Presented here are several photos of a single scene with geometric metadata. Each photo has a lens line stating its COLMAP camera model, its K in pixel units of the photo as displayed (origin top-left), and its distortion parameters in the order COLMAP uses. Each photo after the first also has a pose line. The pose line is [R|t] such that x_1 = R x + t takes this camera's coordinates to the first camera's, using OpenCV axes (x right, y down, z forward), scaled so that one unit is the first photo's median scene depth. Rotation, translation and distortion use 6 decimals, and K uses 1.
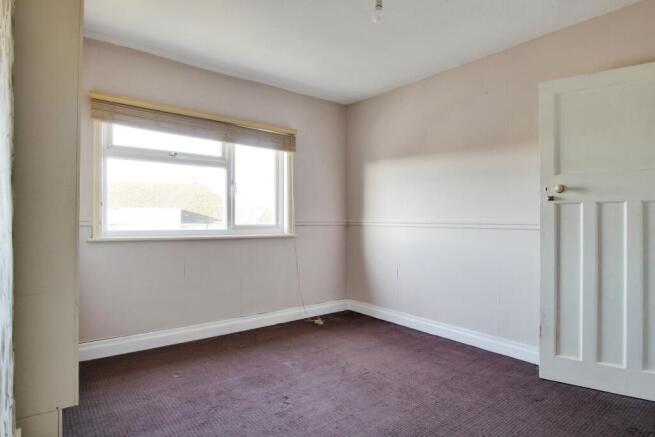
lens RADIAL K [[382.1, 0, 331.6], [0, 382.1, 214.8], [0, 0, 1]] dist [-0.003911, -0.000952]
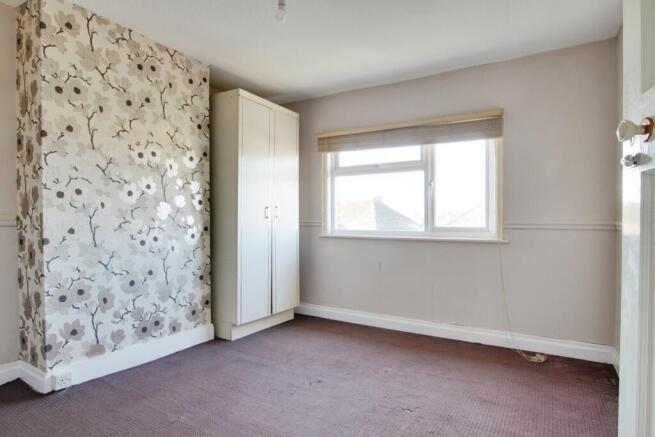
lens RADIAL K [[382.1, 0, 325.4], [0, 382.1, 225.1], [0, 0, 1]] dist [-0.003911, -0.000952]
pose [[0.312457, 0.002727, -0.949928, 0.599406], [0.007685, 0.999956, 0.005398, 0.014762], [0.949901, -0.008986, 0.312423, 0.438743]]
